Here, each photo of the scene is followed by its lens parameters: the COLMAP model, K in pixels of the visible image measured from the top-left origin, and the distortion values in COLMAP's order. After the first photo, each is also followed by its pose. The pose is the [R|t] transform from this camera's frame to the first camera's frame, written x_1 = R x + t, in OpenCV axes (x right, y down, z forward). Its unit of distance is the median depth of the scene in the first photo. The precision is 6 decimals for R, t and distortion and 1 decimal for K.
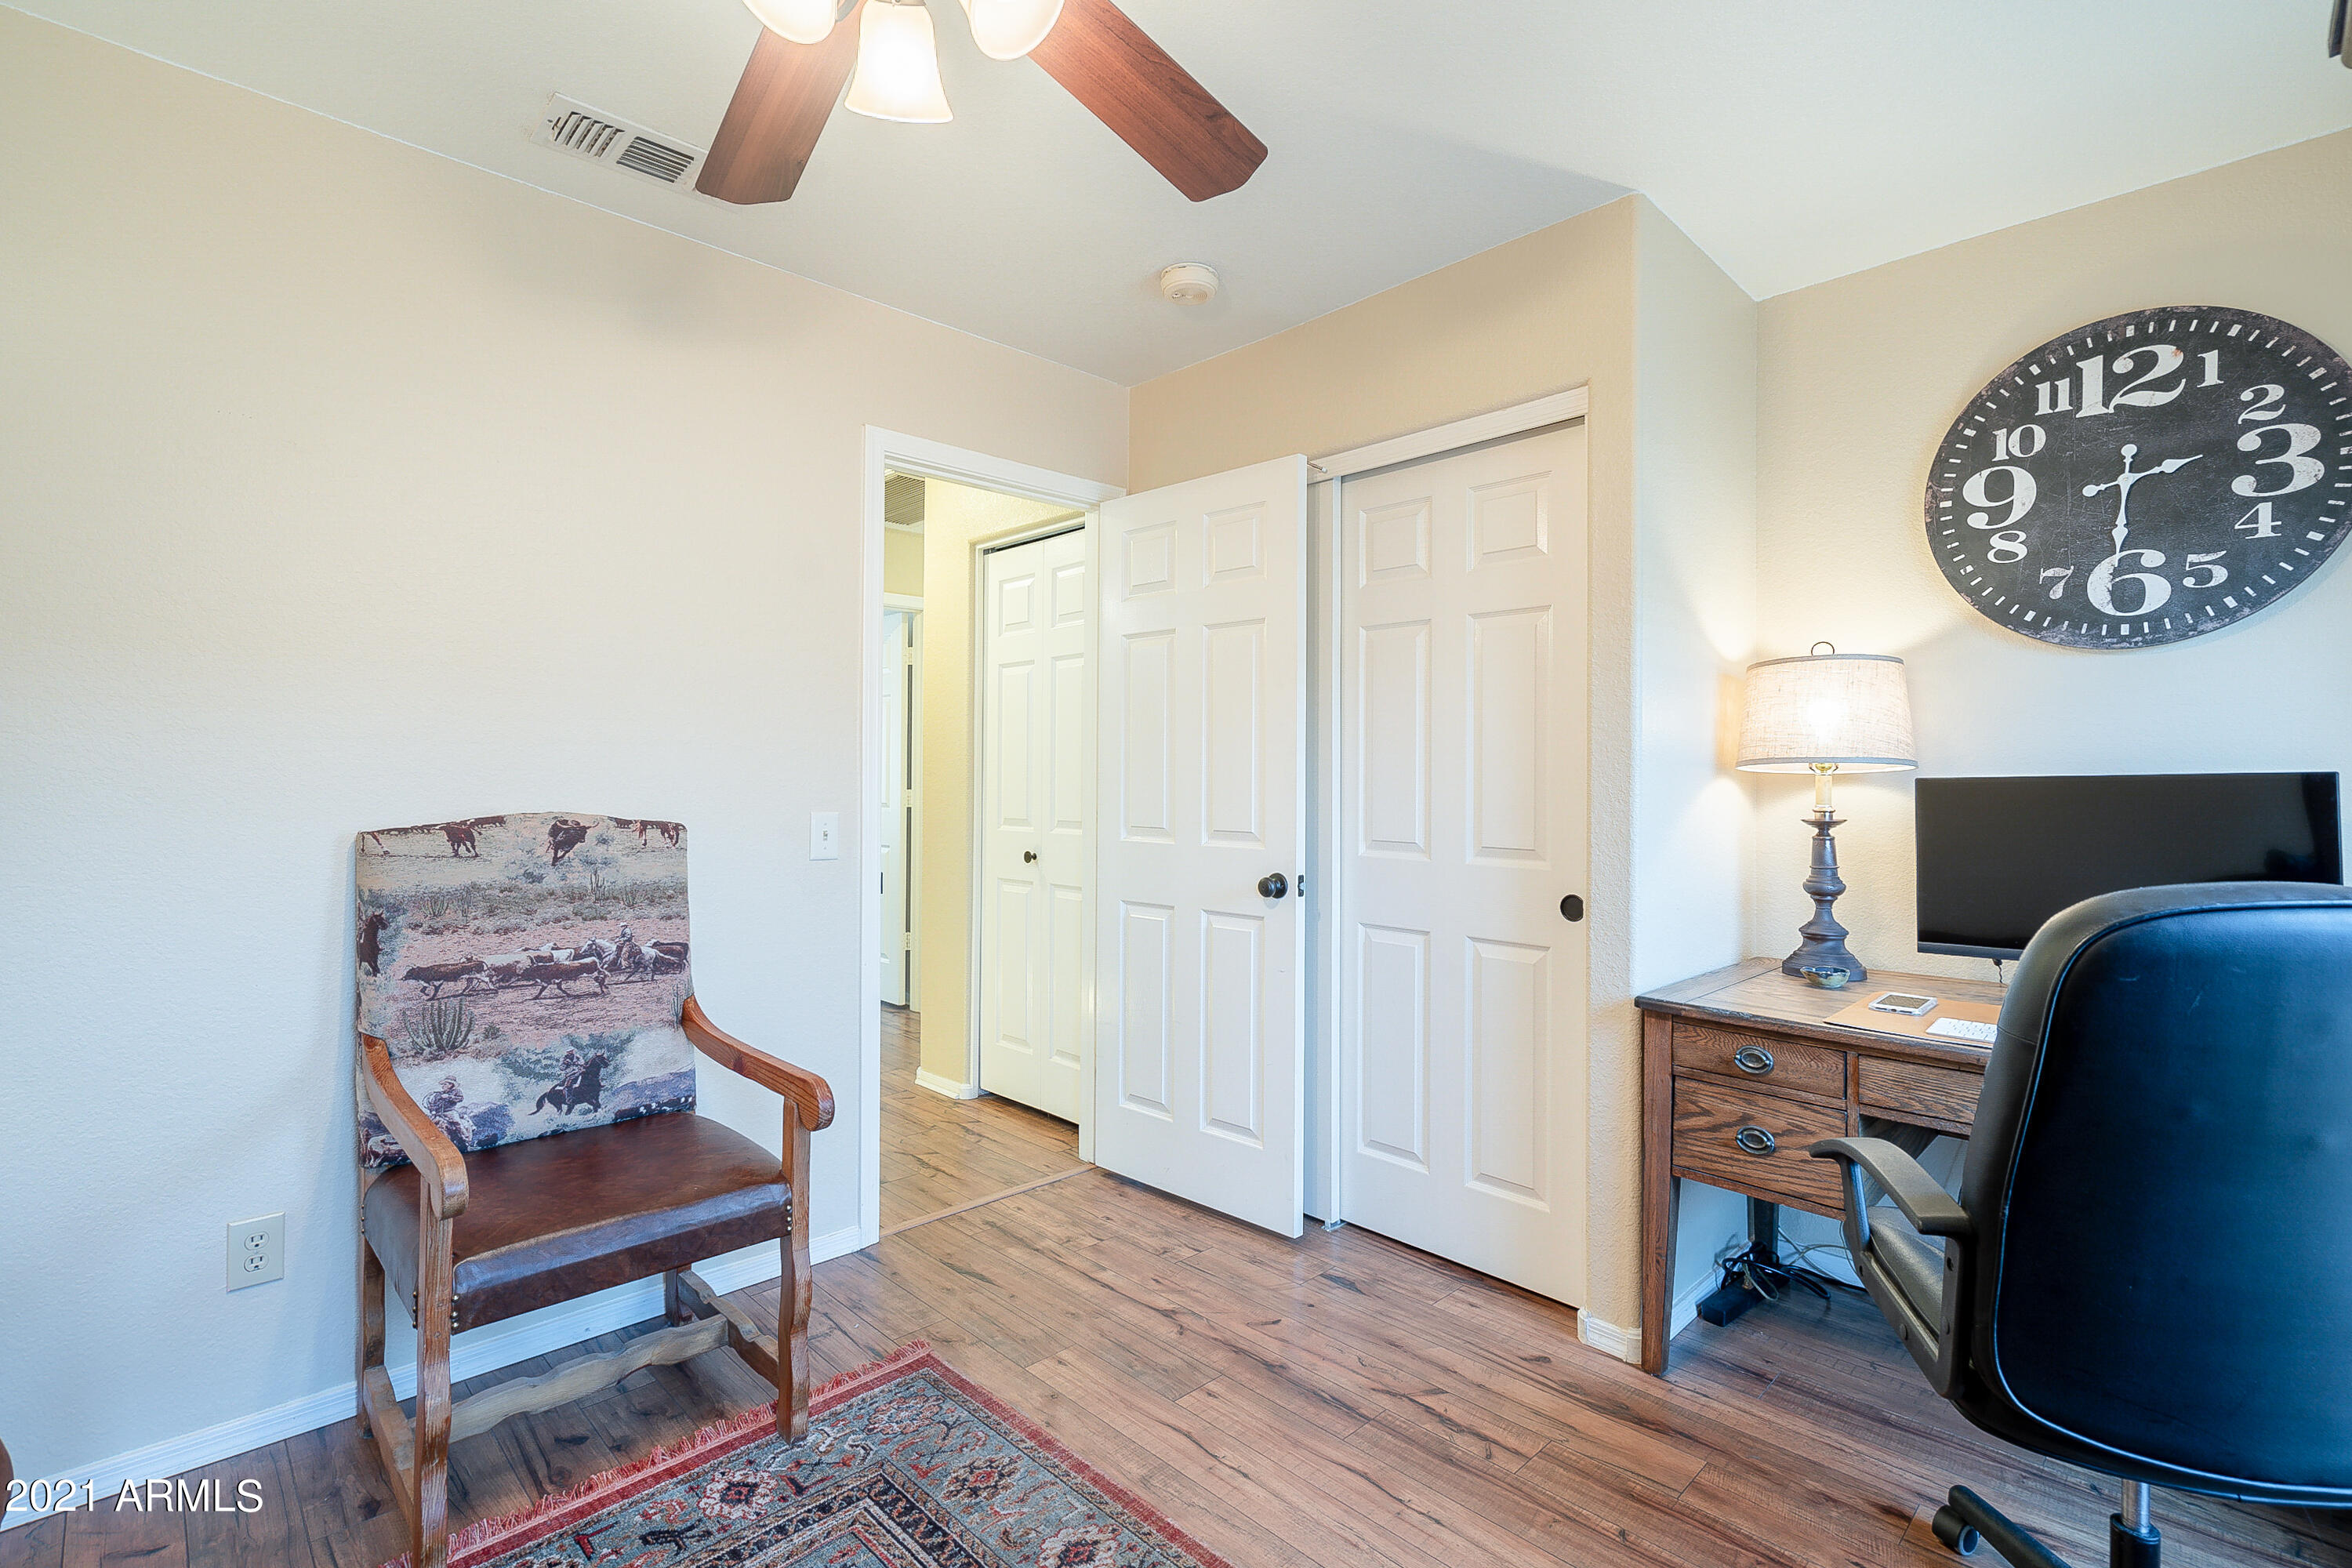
lens RADIAL K [[1091.2, 0, 1174.6], [0, 1091.2, 773.1], [0, 0, 1]] dist [0.004874, 0.001458]
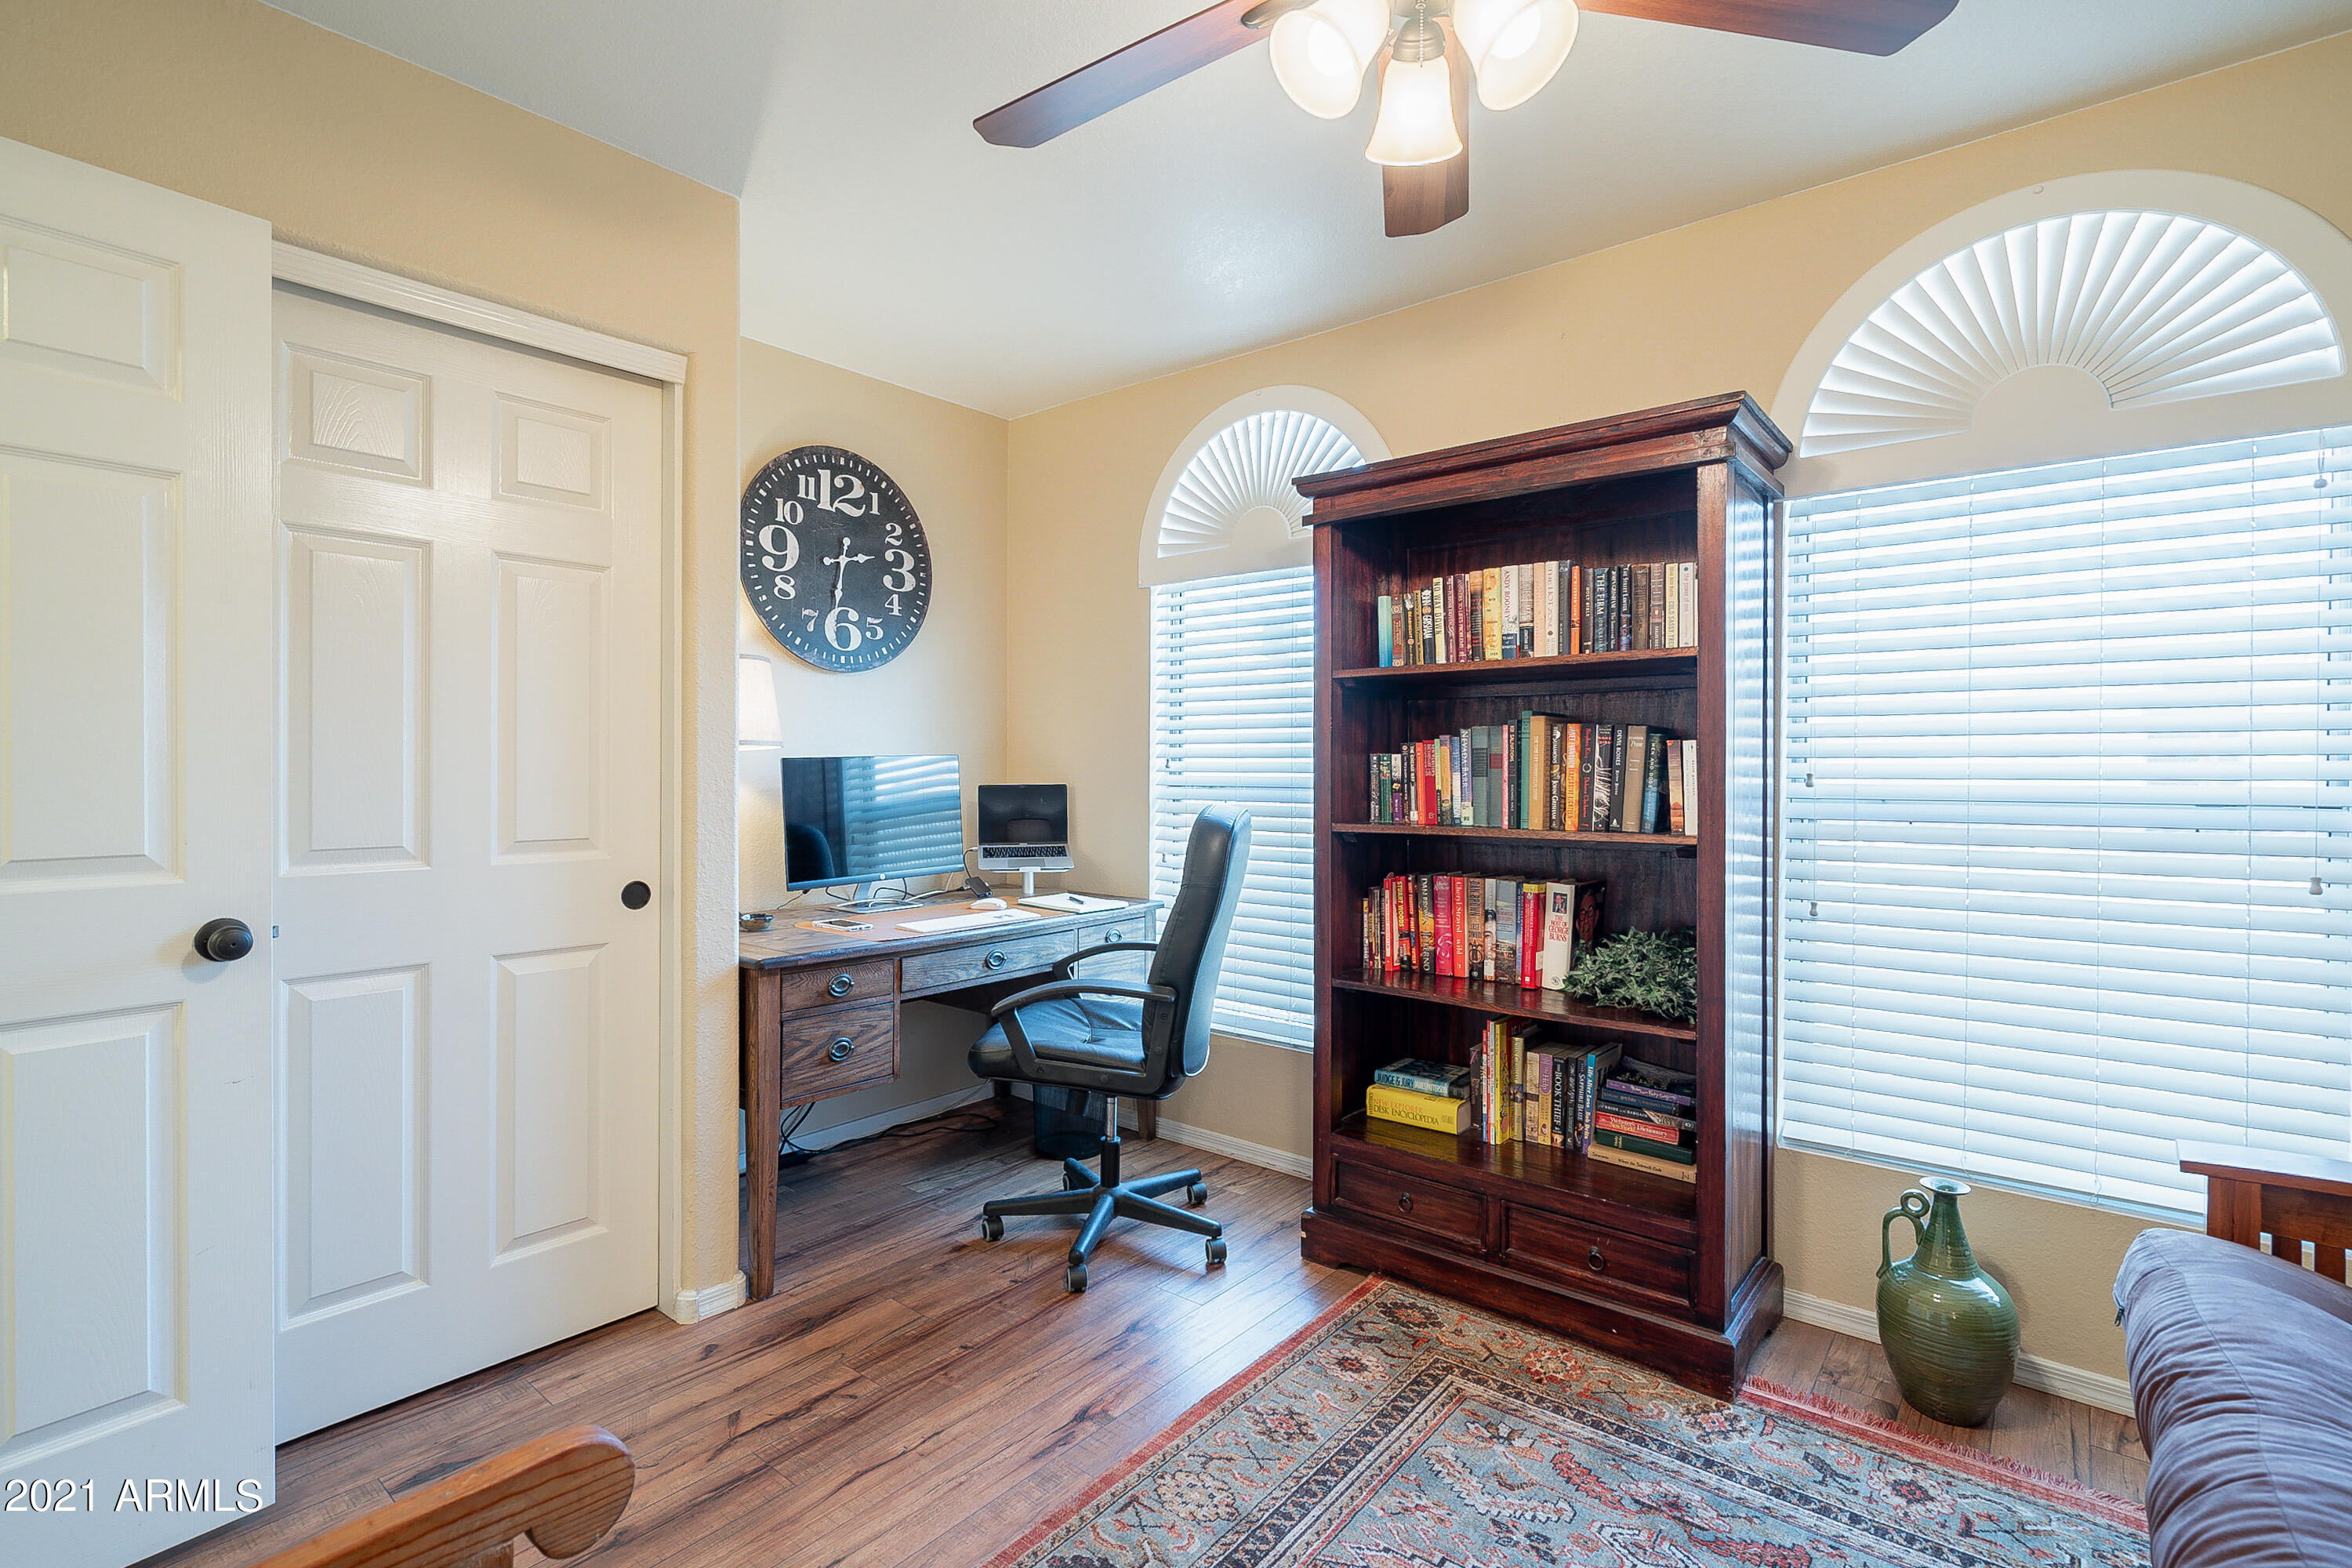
lens RADIAL K [[1123.6, 0, 1170.3], [0, 1123.6, 782.3], [0, 0, 1]] dist [0.005031, 0.000886]
pose [[-0.111764, -0.021910, 0.993493, -0.717906], [-0.006765, 0.999751, 0.021287, 0.002184], [-0.993712, -0.004342, -0.111884, 0.716663]]
